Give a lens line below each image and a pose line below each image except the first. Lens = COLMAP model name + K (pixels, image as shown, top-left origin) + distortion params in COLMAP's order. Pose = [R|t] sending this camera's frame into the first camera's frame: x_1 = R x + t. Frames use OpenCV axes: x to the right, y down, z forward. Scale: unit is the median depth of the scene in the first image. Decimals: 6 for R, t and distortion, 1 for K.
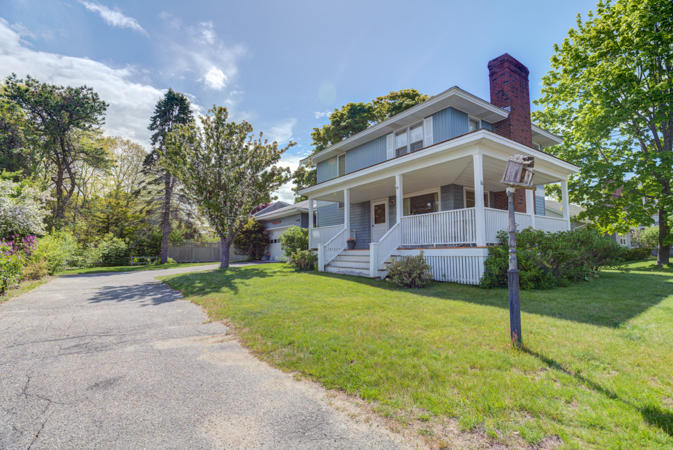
lens RADIAL K [[339.0, 0, 336.5], [0, 339.0, 225.0], [0, 0, 1]] dist [-0.013910, -0.000056]
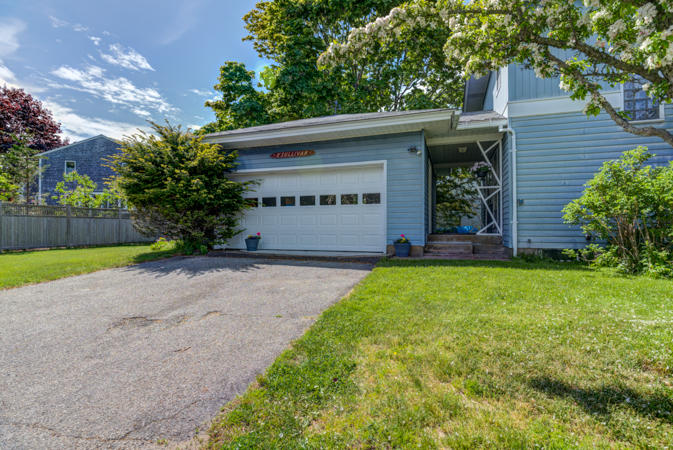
lens RADIAL K [[339.0, 0, 336.5], [0, 339.0, 225.0], [0, 0, 1]] dist [-0.013910, -0.000056]
pose [[0.807978, 0.021983, 0.588803, -0.585665], [-0.060690, 0.997094, 0.046056, 0.084838], [-0.586079, -0.072947, 0.806964, 1.039427]]
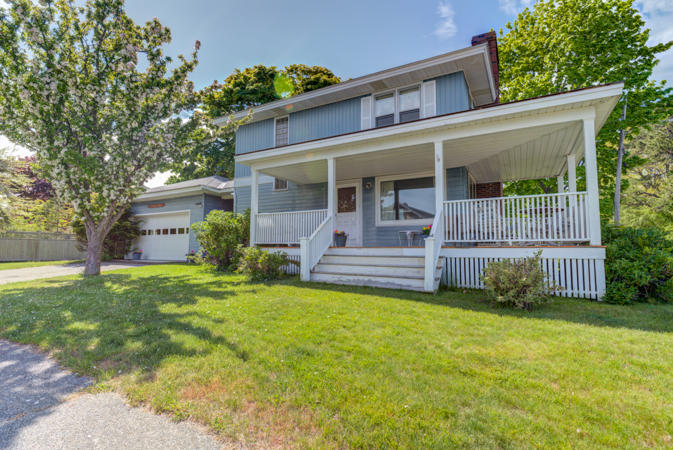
lens RADIAL K [[339.0, 0, 336.5], [0, 339.0, 225.0], [0, 0, 1]] dist [-0.013910, -0.000056]
pose [[0.898809, 0.043906, 0.436137, -0.234319], [-0.046484, 0.998908, -0.004763, 0.029067], [-0.435869, -0.015992, 0.899868, 0.353564]]
